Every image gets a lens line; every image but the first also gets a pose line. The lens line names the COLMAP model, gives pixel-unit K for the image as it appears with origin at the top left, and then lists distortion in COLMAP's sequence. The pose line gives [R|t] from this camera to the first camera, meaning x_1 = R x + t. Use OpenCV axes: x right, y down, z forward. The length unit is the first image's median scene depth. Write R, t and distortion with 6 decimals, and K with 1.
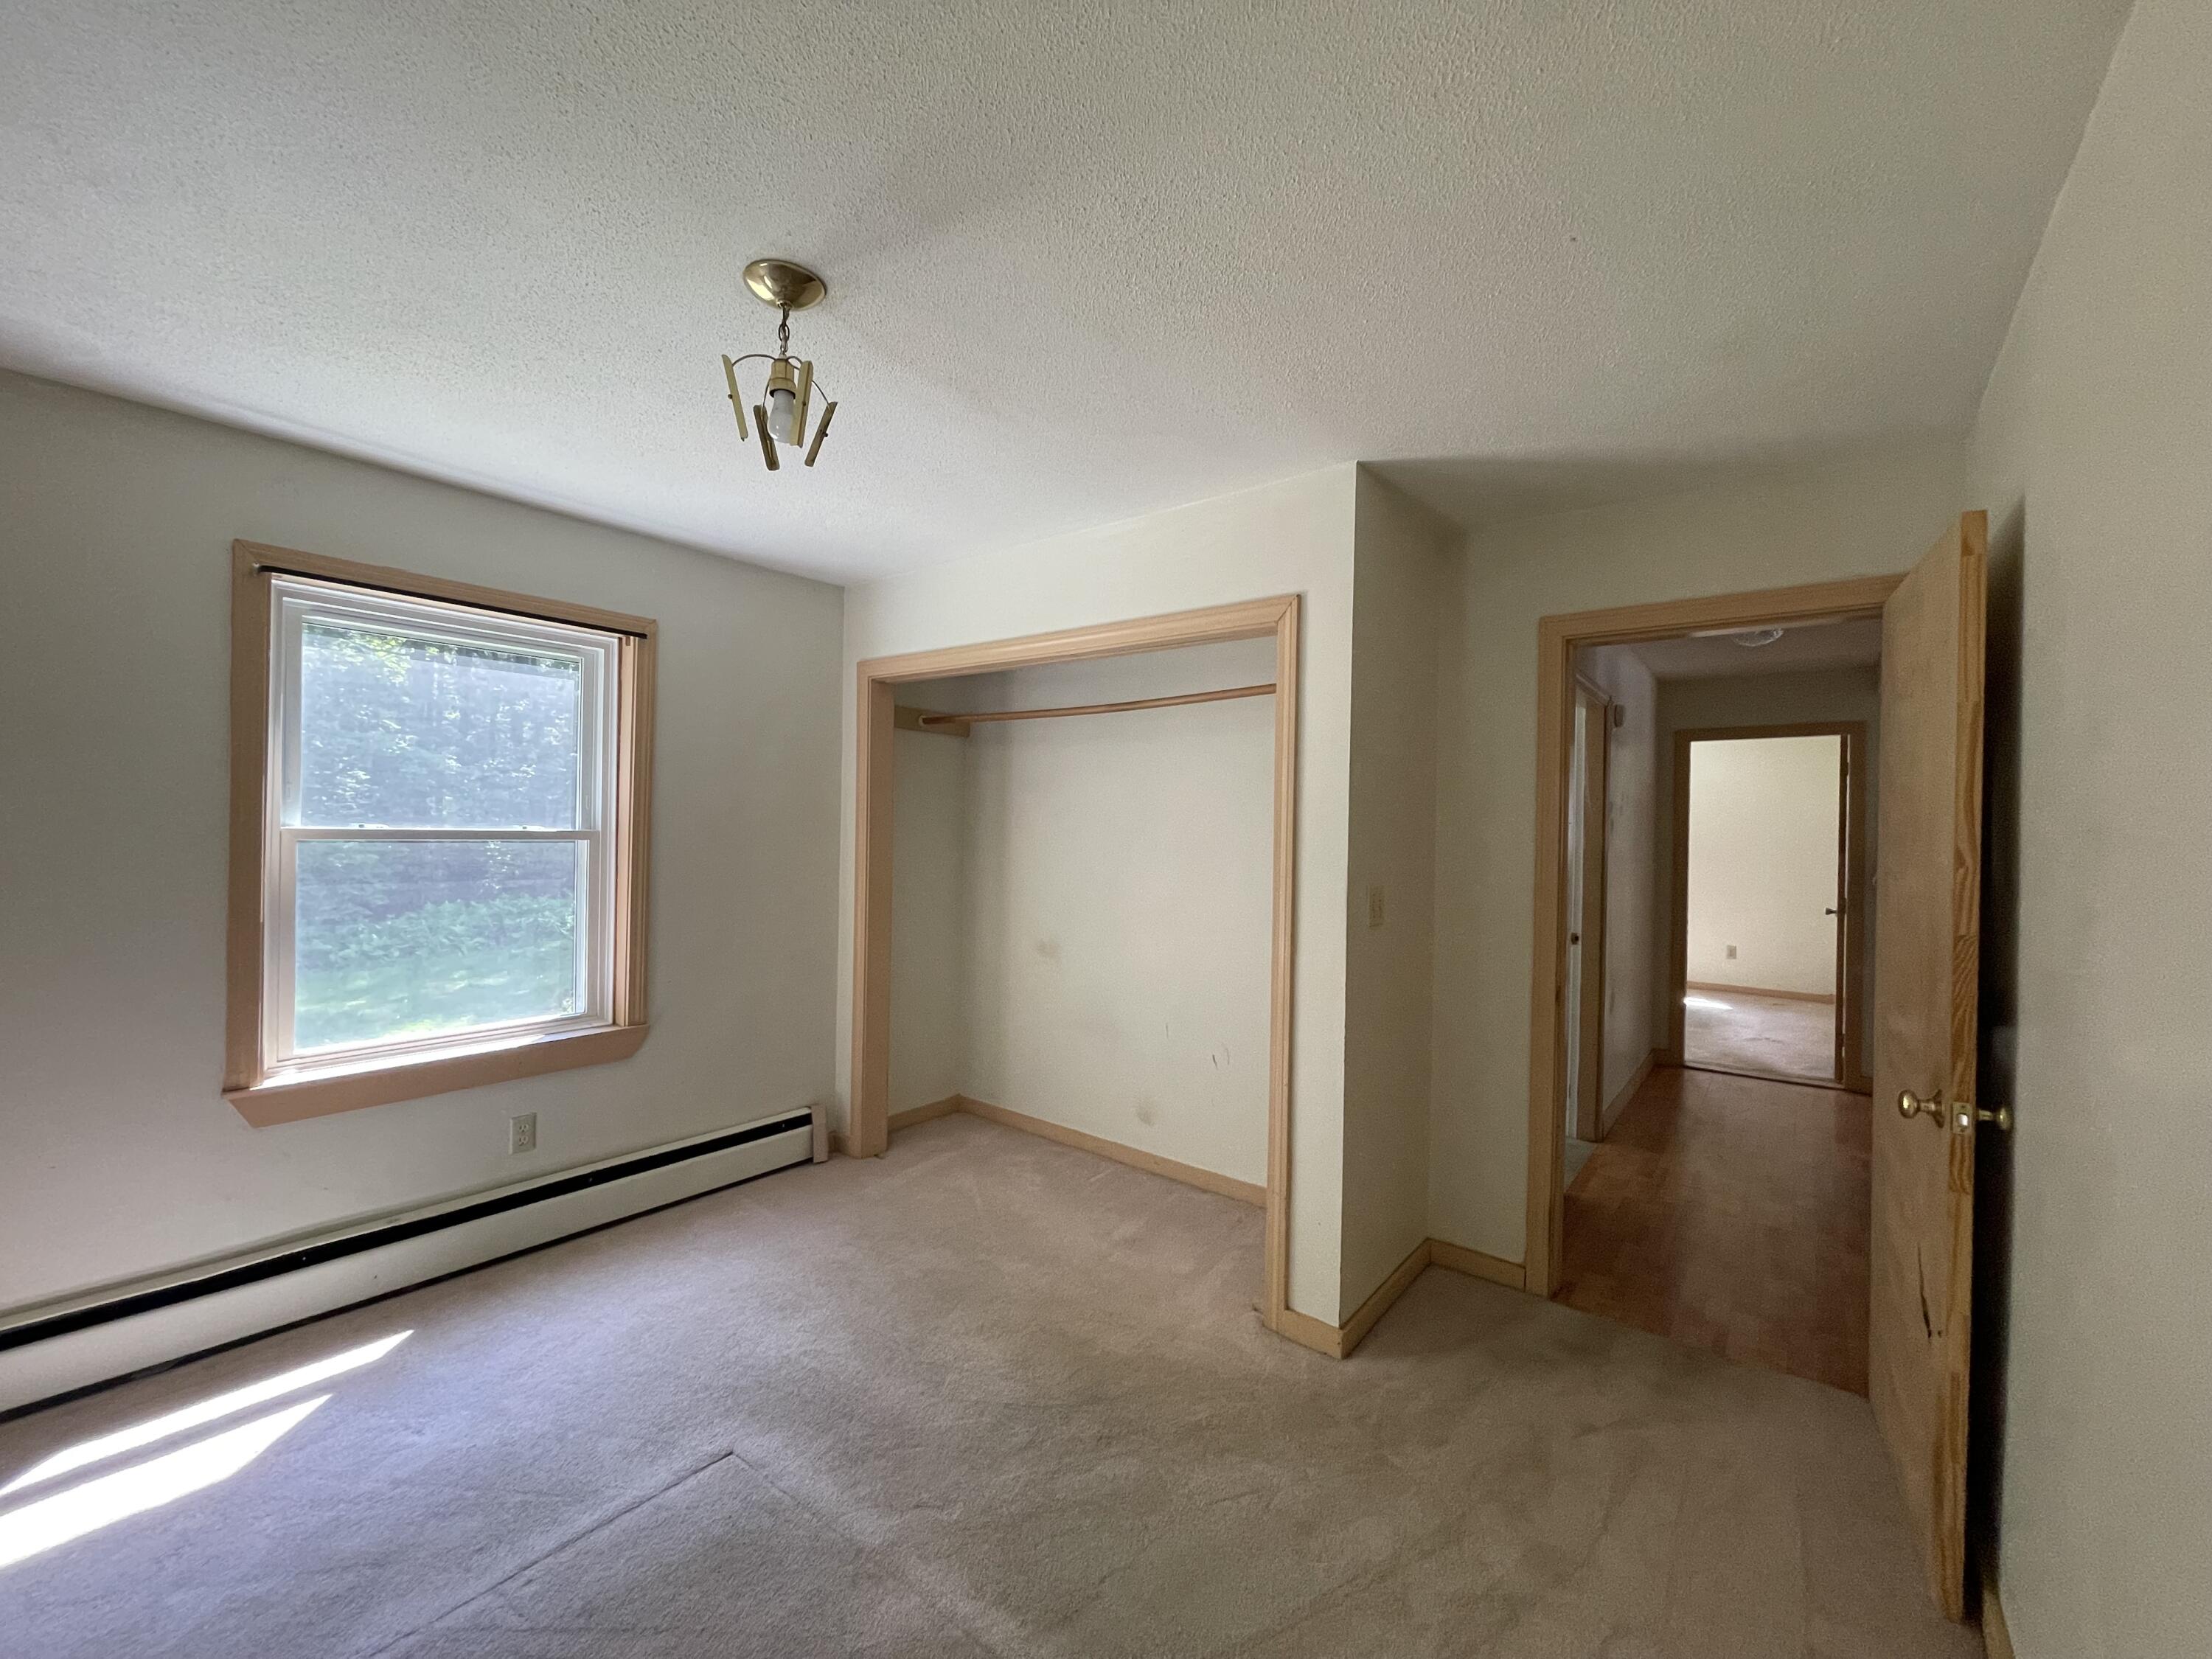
lens RADIAL K [[888.9, 0, 1096.9], [0, 888.9, 829.2], [0, 0, 1]] dist [-0.005661, 0.001842]
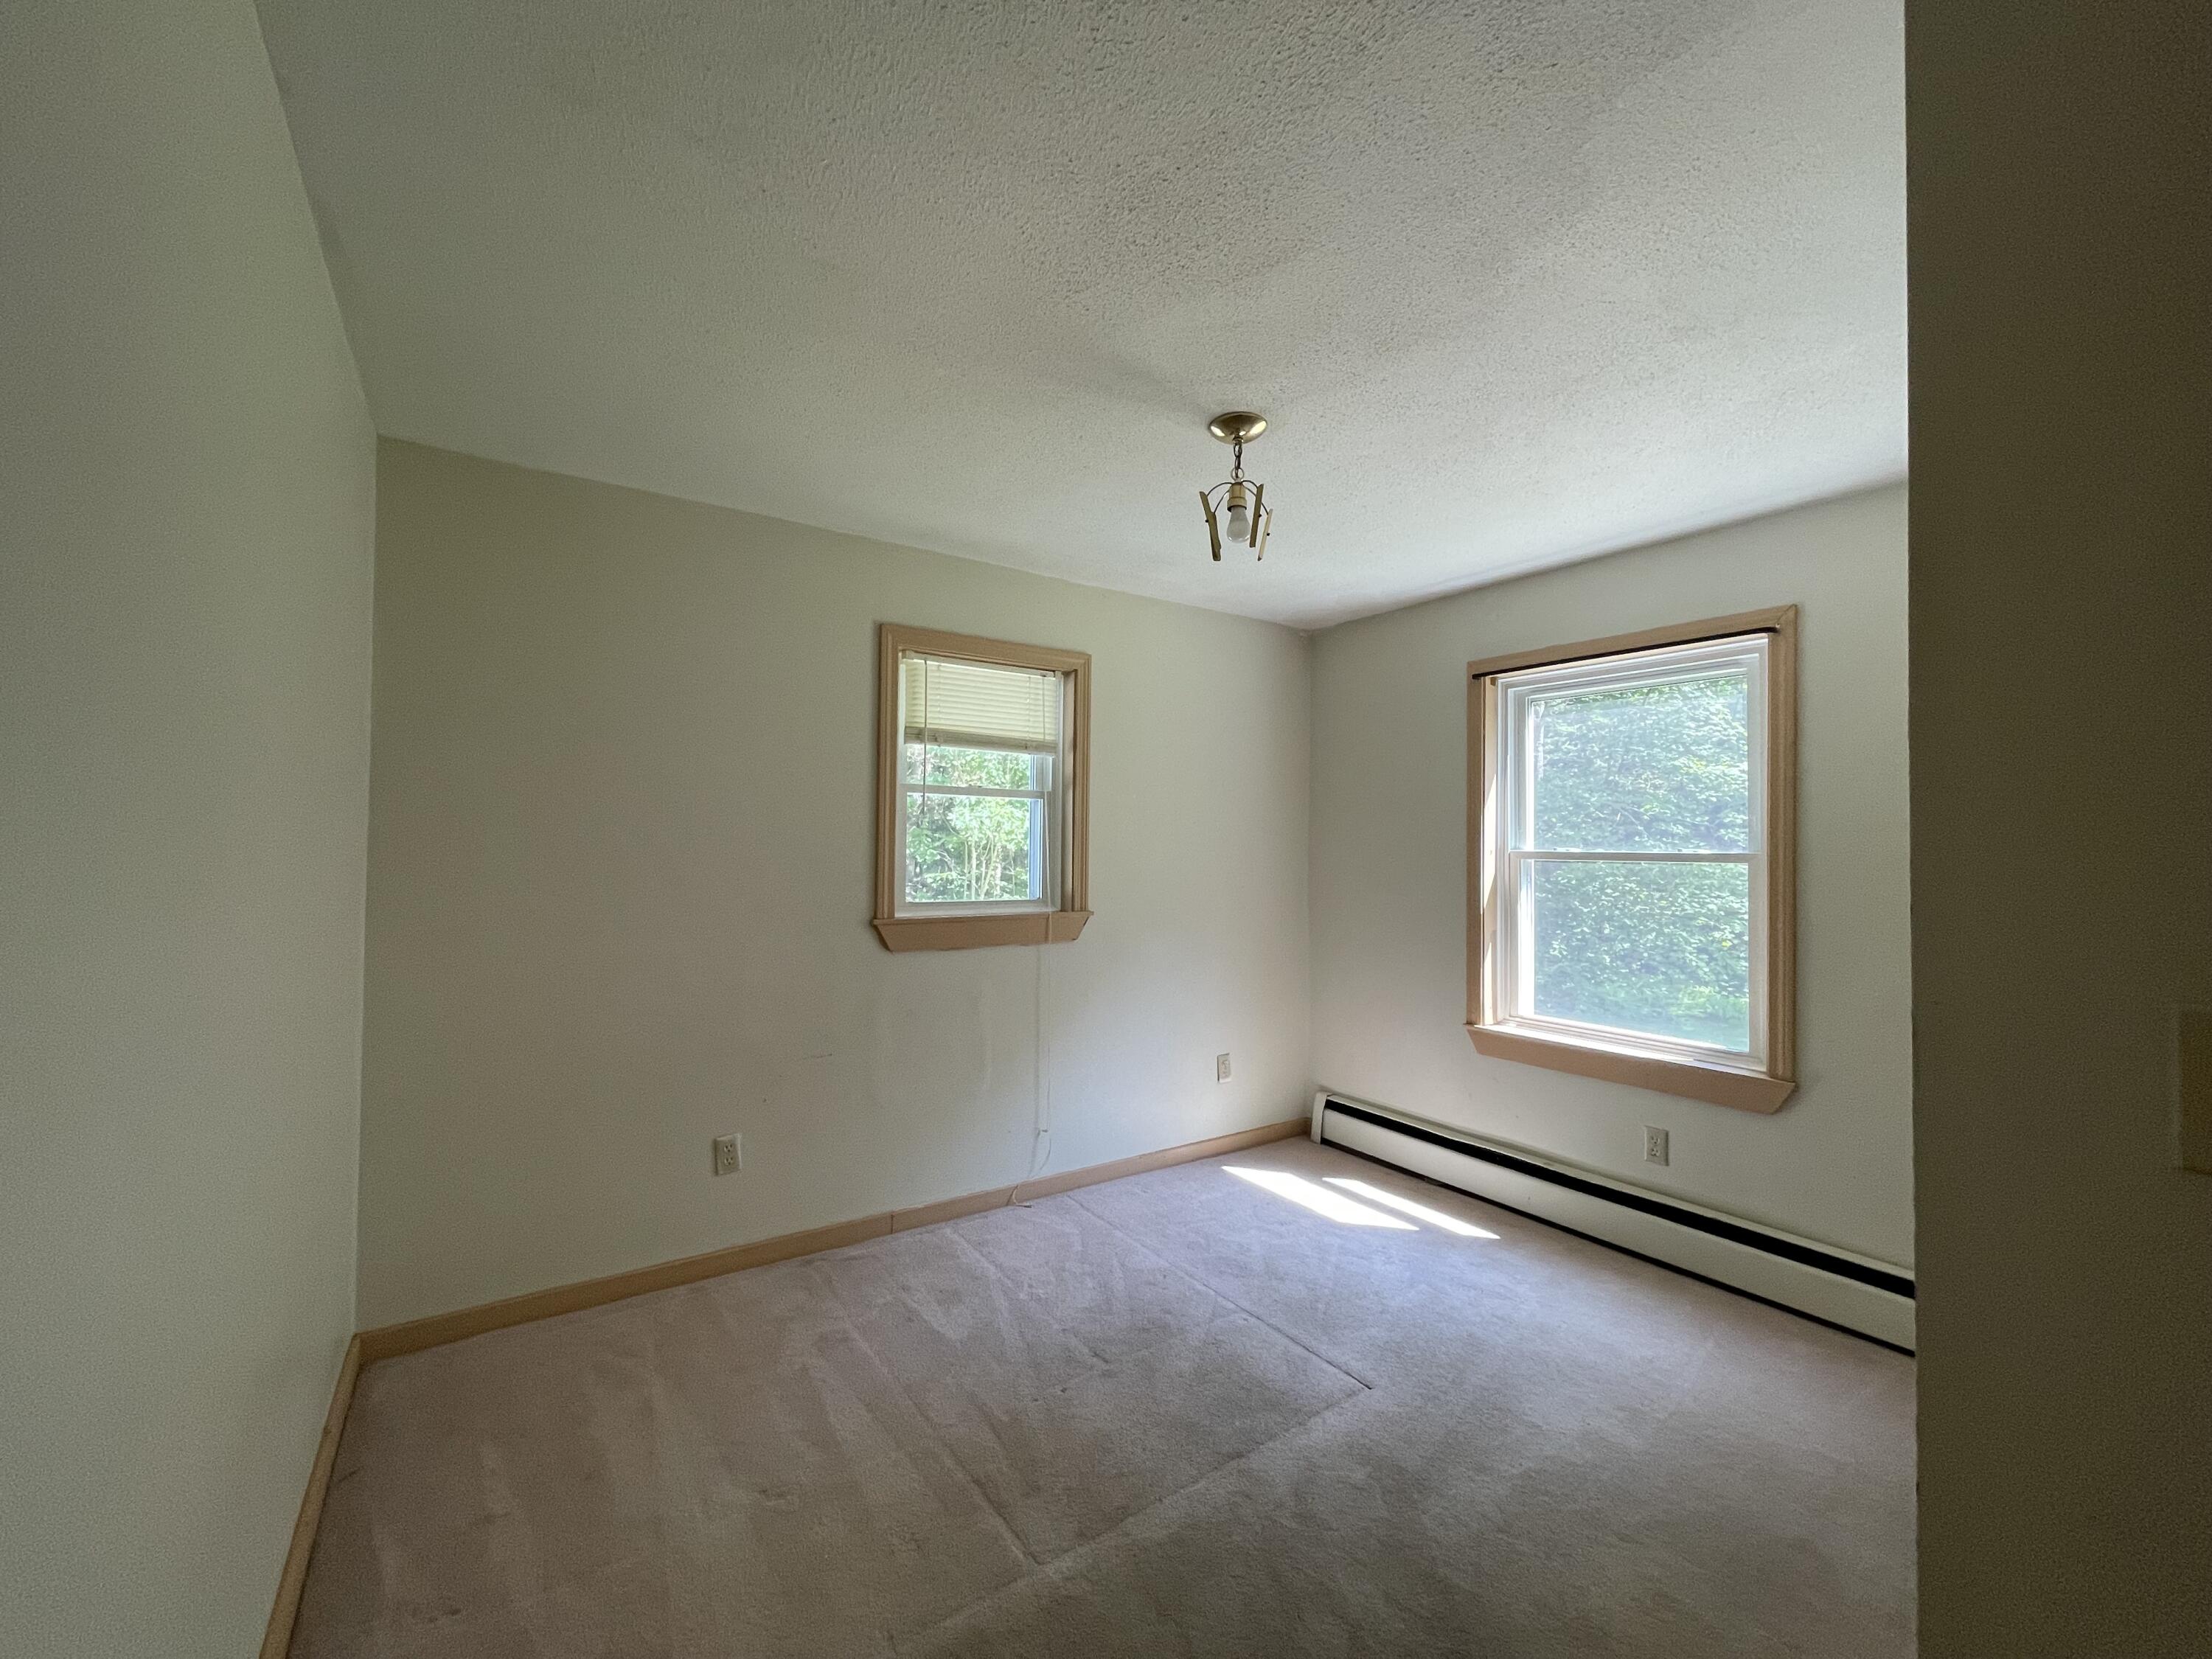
lens RADIAL K [[888.9, 0, 1097.2], [0, 888.9, 829.1], [0, 0, 1]] dist [-0.005661, 0.001842]
pose [[-0.285288, -0.044771, -0.957396, 0.597352], [-0.022173, 0.998949, -0.040107, 0.033773], [0.958185, 0.009786, -0.285981, 0.731124]]
